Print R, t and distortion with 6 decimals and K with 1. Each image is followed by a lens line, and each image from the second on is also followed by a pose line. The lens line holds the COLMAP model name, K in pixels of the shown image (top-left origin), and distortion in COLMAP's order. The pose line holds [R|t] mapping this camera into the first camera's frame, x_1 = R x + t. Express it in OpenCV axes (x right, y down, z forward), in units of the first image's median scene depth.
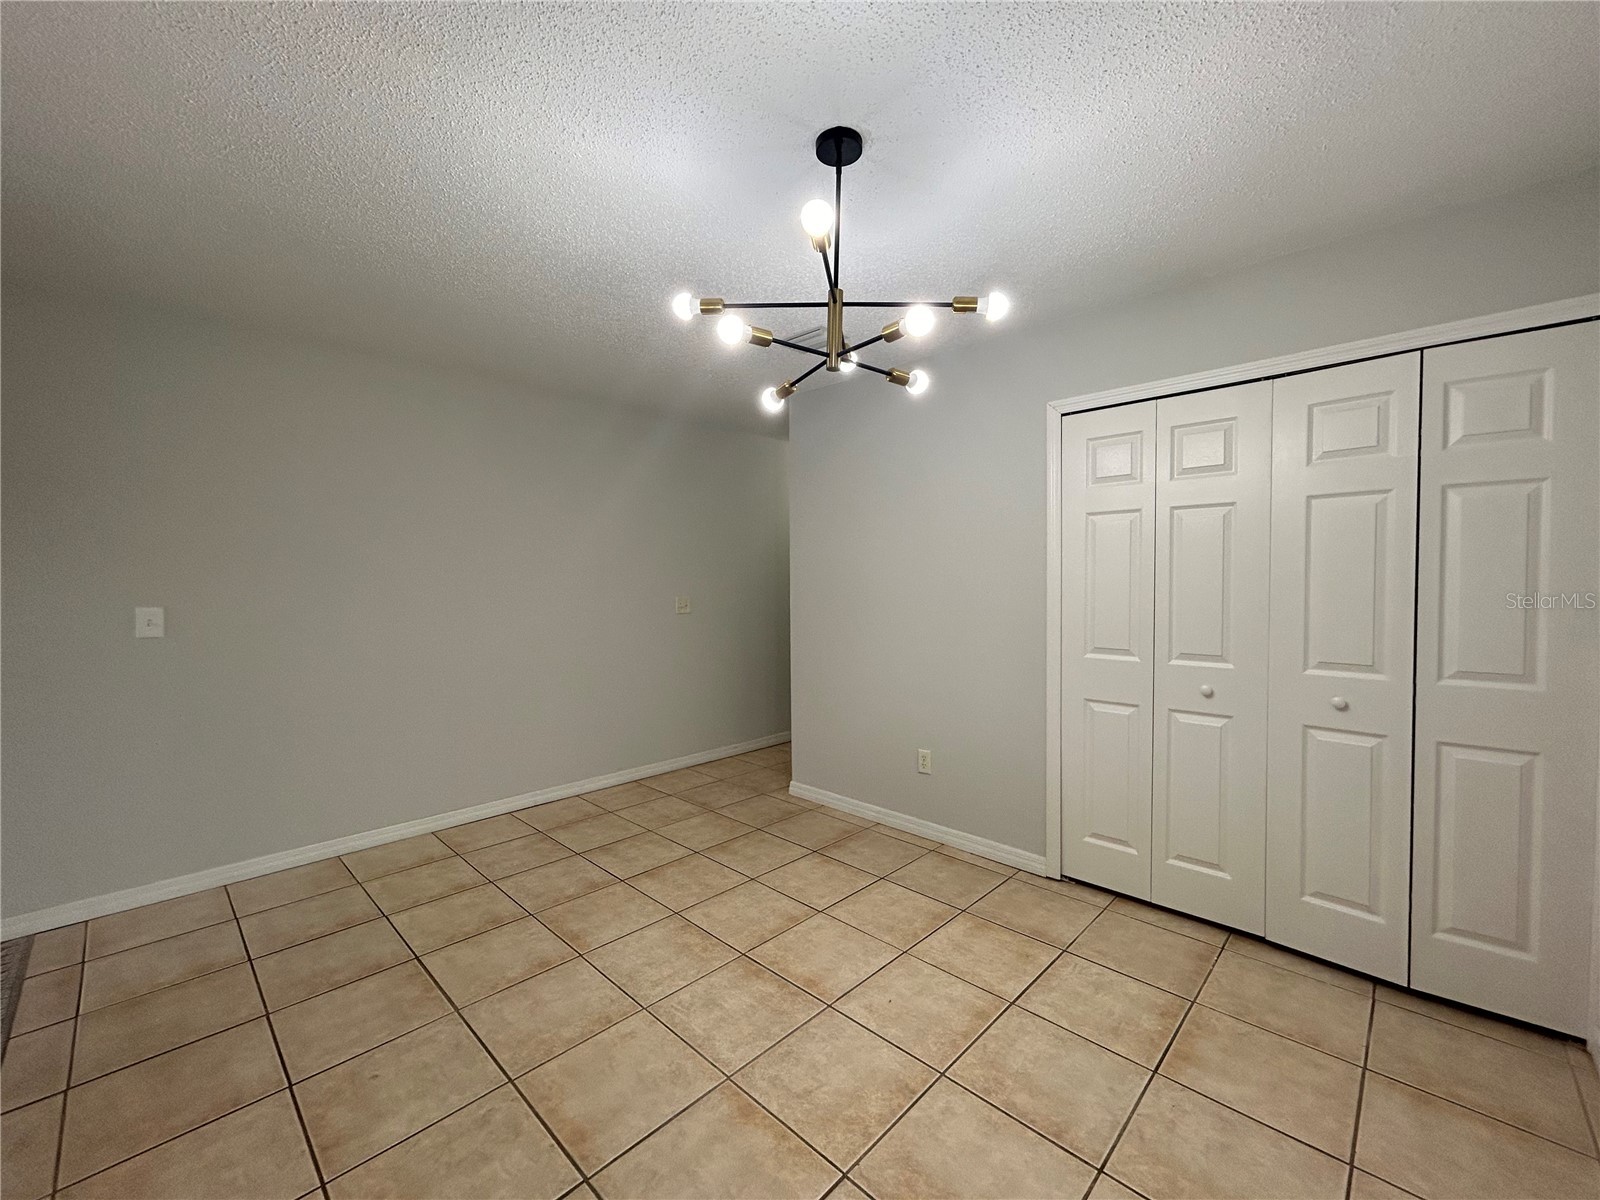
lens RADIAL K [[649.0, 0, 802.4], [0, 649.0, 589.7], [0, 0, 1]] dist [0.004222, 0.001005]
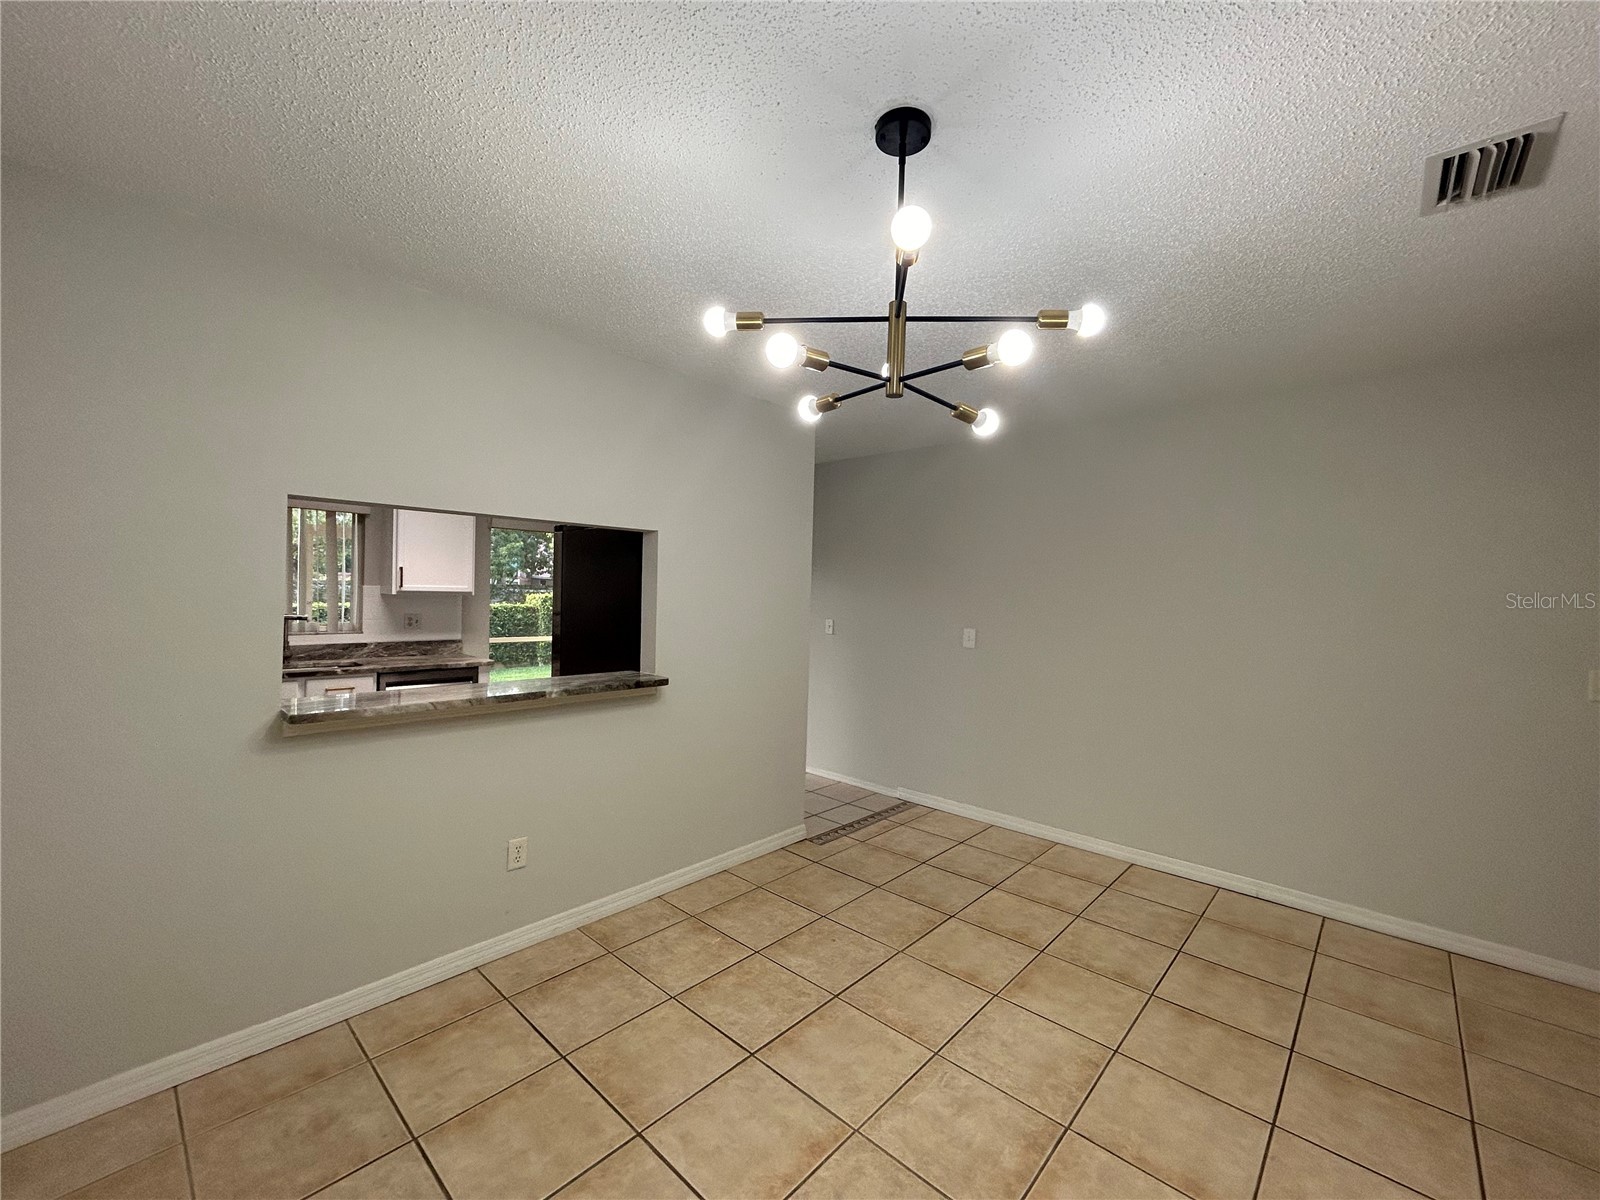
lens RADIAL K [[649.0, 0, 799.6], [0, 649.0, 601.1], [0, 0, 1]] dist [0.004222, 0.001005]
pose [[0.023306, 0.014129, -0.999629, 0.629457], [-0.036019, 0.999263, 0.013284, -0.052107], [0.999079, 0.035696, 0.023798, 0.620933]]
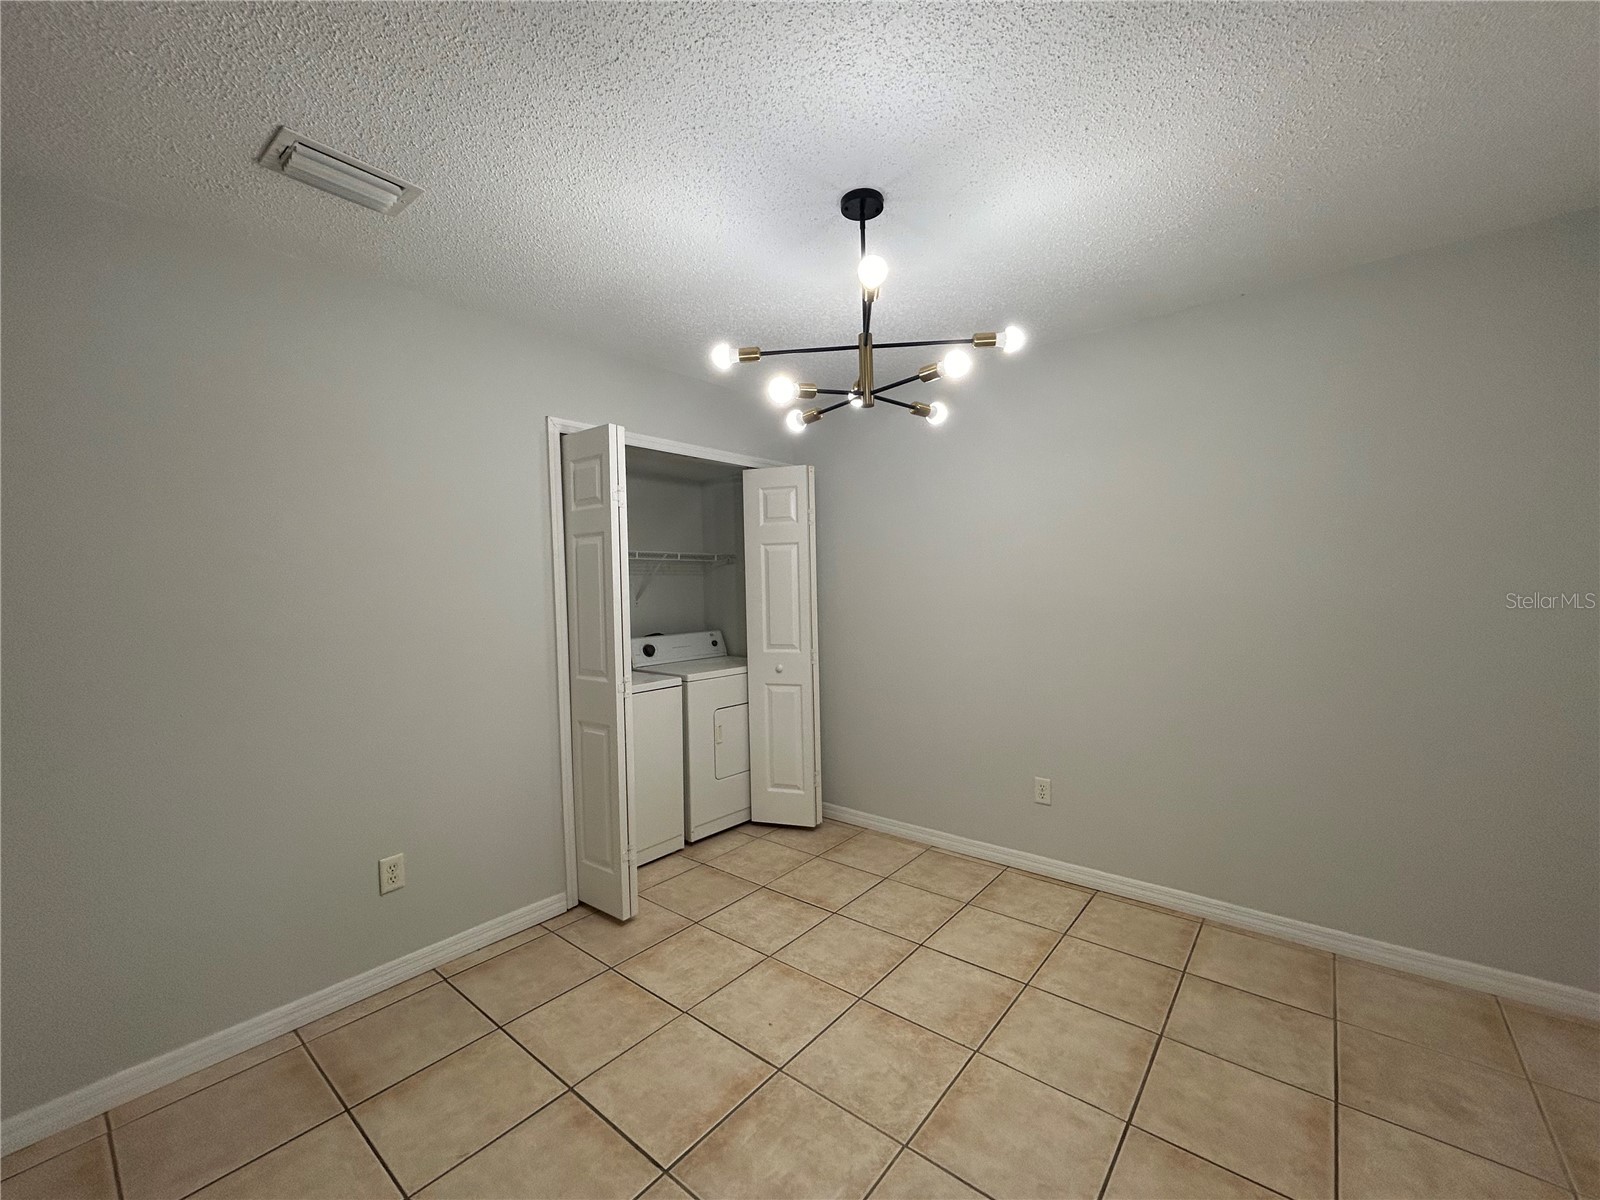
lens RADIAL K [[649.0, 0, 805.7], [0, 649.0, 600.1], [0, 0, 1]] dist [0.004222, 0.001005]
pose [[-0.078734, -0.015970, 0.996768, -0.722965], [0.033224, 0.999274, 0.018635, -0.026500], [-0.996342, 0.034584, -0.078147, 0.854247]]
